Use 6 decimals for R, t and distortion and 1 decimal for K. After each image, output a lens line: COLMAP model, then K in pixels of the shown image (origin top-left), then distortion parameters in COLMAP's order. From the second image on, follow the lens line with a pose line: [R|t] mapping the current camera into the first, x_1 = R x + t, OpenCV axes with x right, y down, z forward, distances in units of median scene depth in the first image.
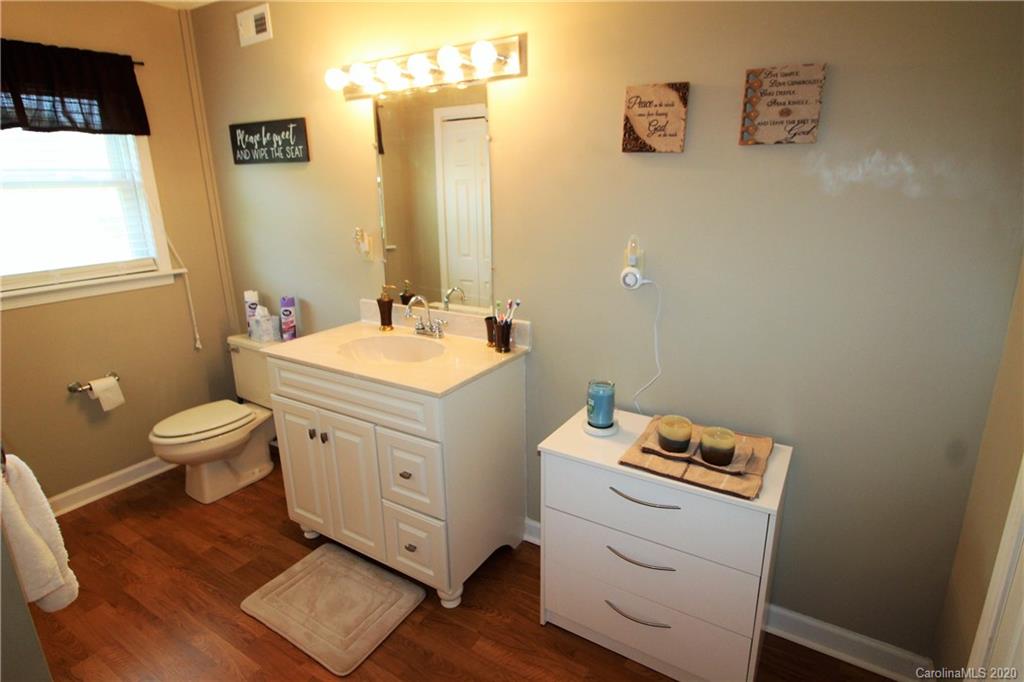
lens RADIAL K [[531.4, 0, 517.0], [0, 531.4, 330.9], [0, 0, 1]] dist [0.000336, -0.014131]
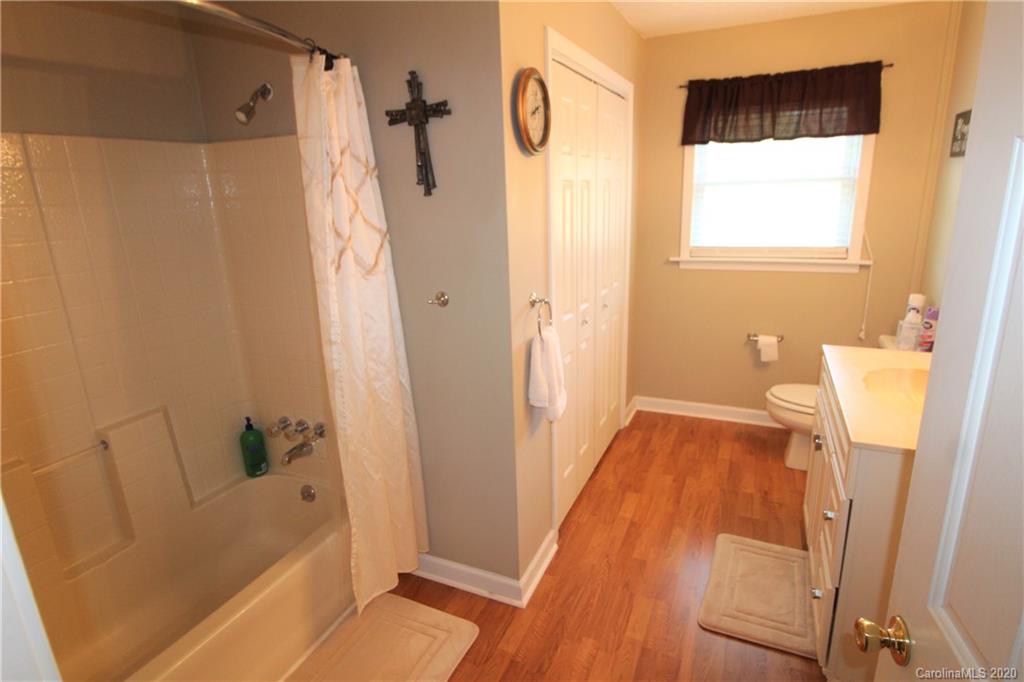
lens RADIAL K [[531.4, 0, 517.0], [0, 531.4, 330.9], [0, 0, 1]] dist [0.000336, -0.014131]
pose [[0.138750, 0.265208, -0.954156, 0.335748], [-0.233081, 0.945155, 0.228812, -0.070919], [0.962508, 0.190648, 0.192956, 0.176123]]
